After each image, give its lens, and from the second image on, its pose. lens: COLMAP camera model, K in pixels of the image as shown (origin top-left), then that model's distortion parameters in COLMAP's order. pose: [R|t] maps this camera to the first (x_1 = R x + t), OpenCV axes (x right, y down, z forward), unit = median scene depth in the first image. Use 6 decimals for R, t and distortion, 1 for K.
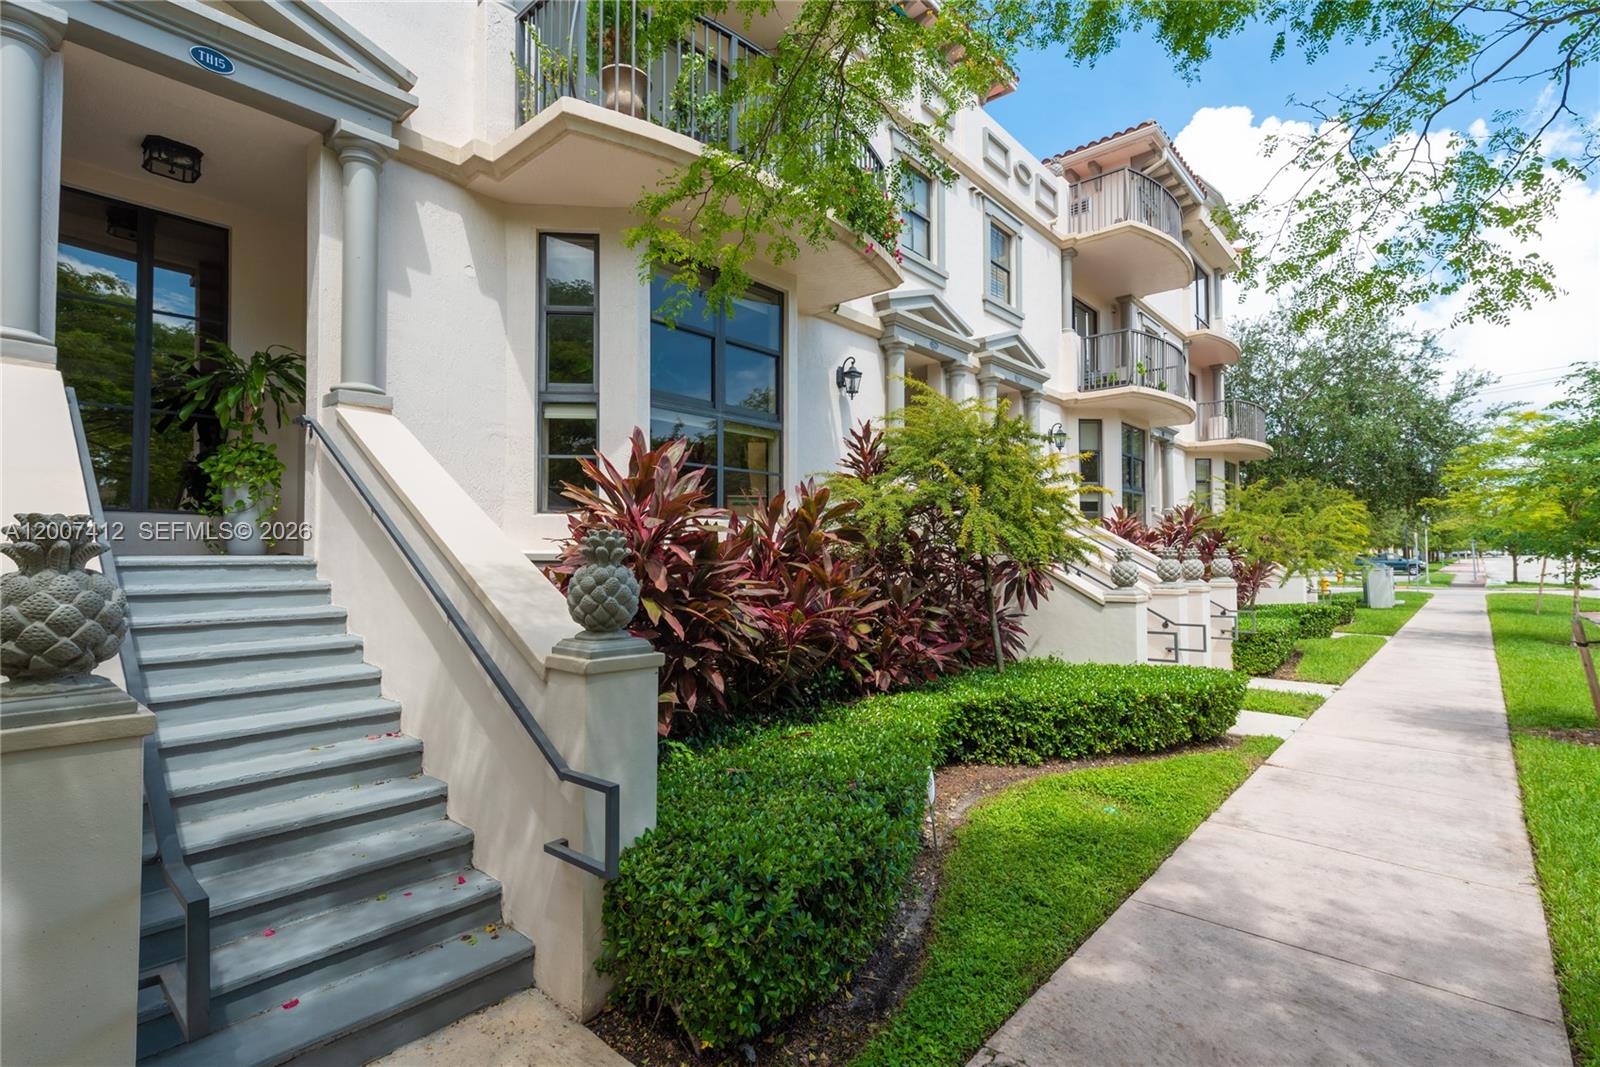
lens RADIAL K [[733.1, 0, 814.9], [0, 733.1, 530.7], [0, 0, 1]] dist [0.014417, -0.003327]
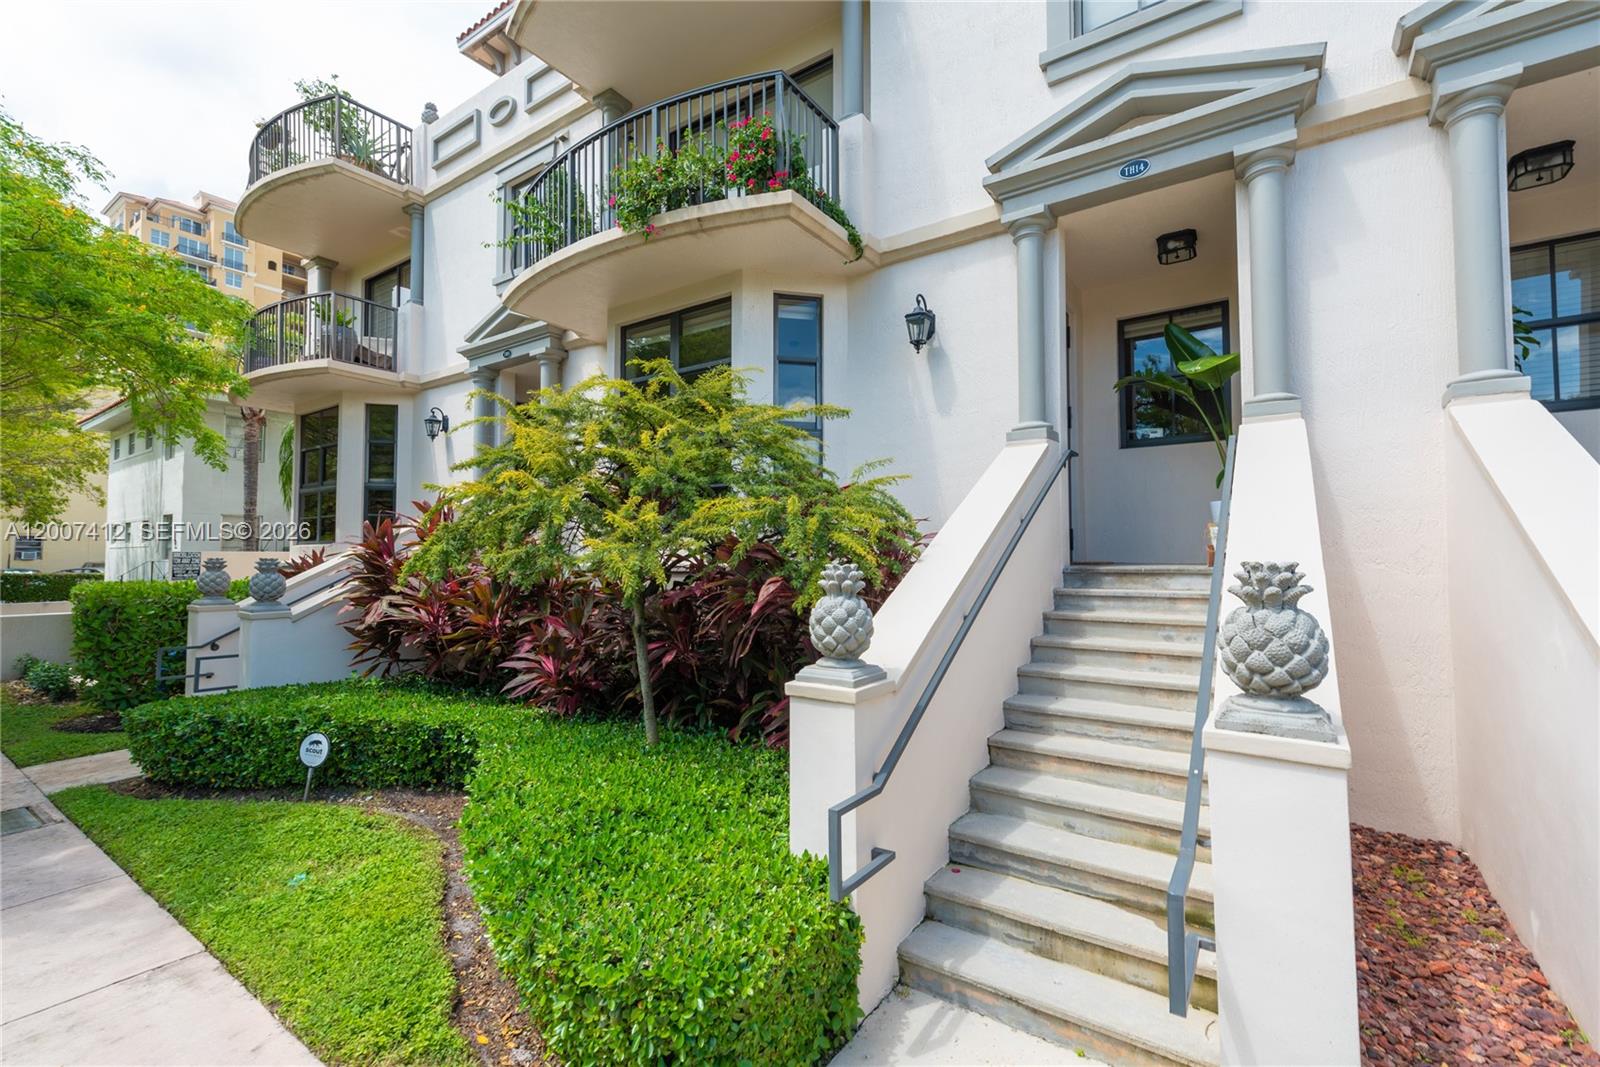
lens RADIAL K [[677.6, 0, 809.7], [0, 677.6, 533.5], [0, 0, 1]] dist [0.014019, -0.005844]
pose [[0.128086, -0.038096, -0.991031, 0.519821], [0.029007, 0.998978, -0.034652, 0.016402], [0.991339, -0.024308, 0.129061, 0.616707]]
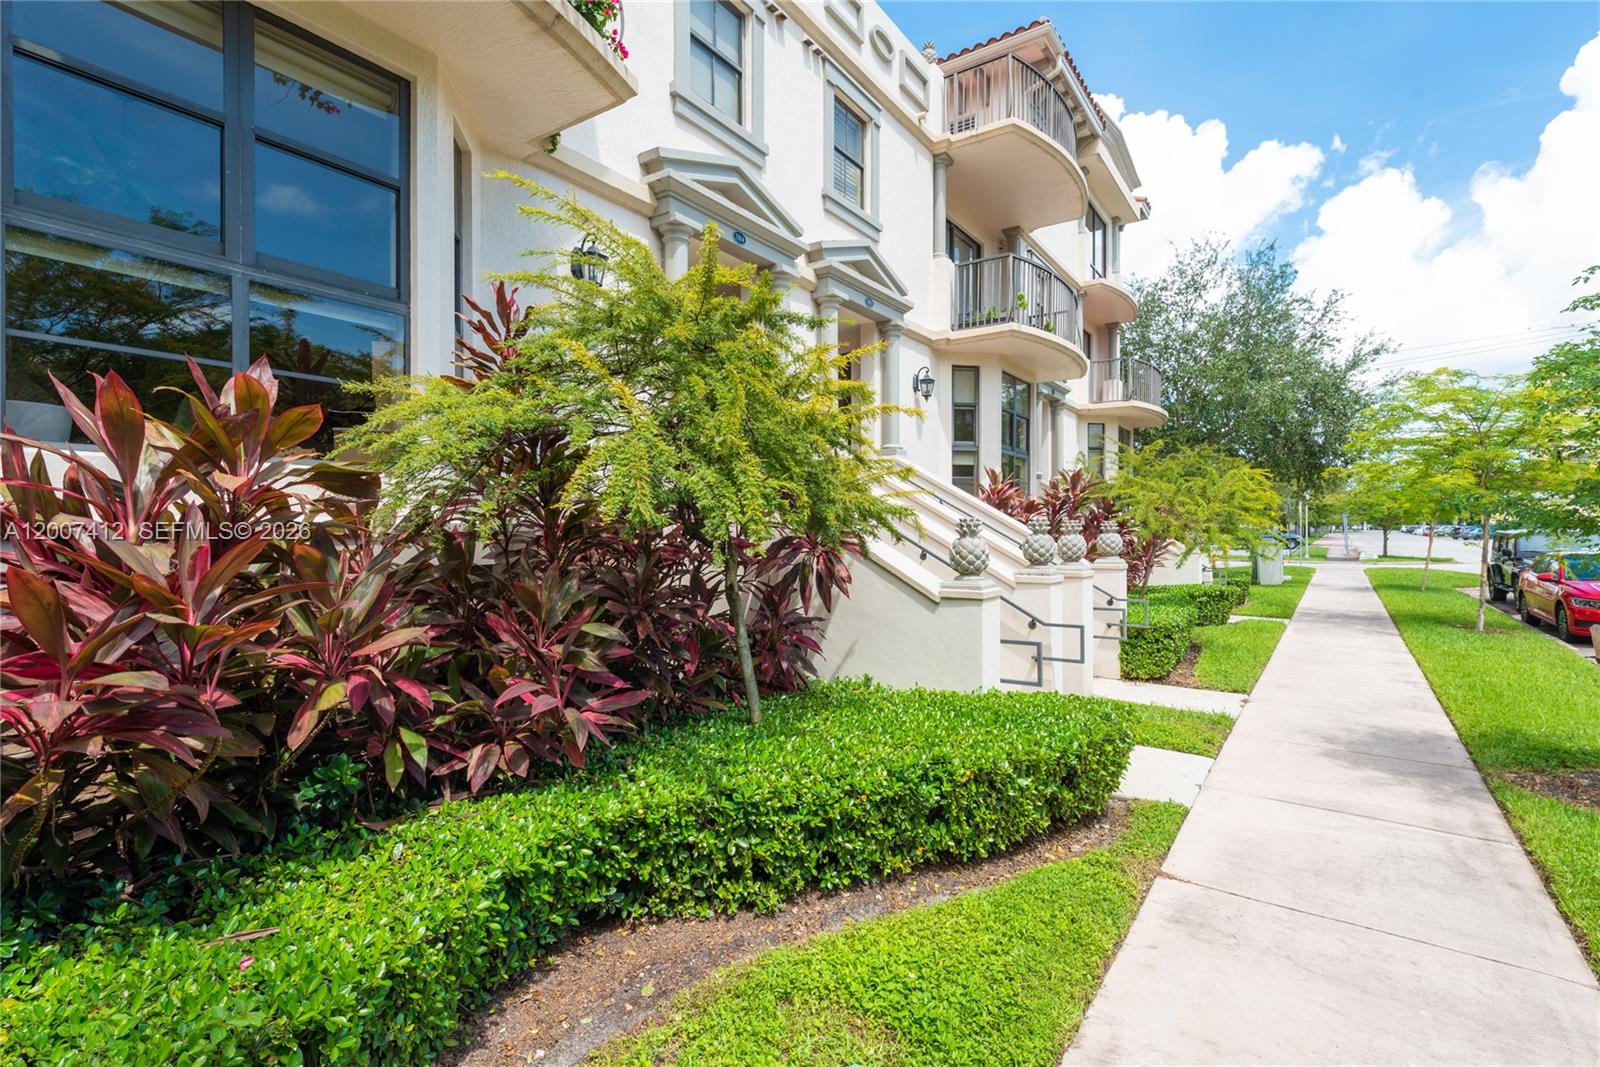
lens RADIAL K [[733.1, 0, 810.4], [0, 733.1, 524.8], [0, 0, 1]] dist [0.014417, -0.003327]
pose [[0.994002, 0.003974, 0.109290, 0.133301], [-0.007128, 0.999569, 0.028477, 0.007662], [-0.109130, -0.029085, 0.993602, 0.228251]]
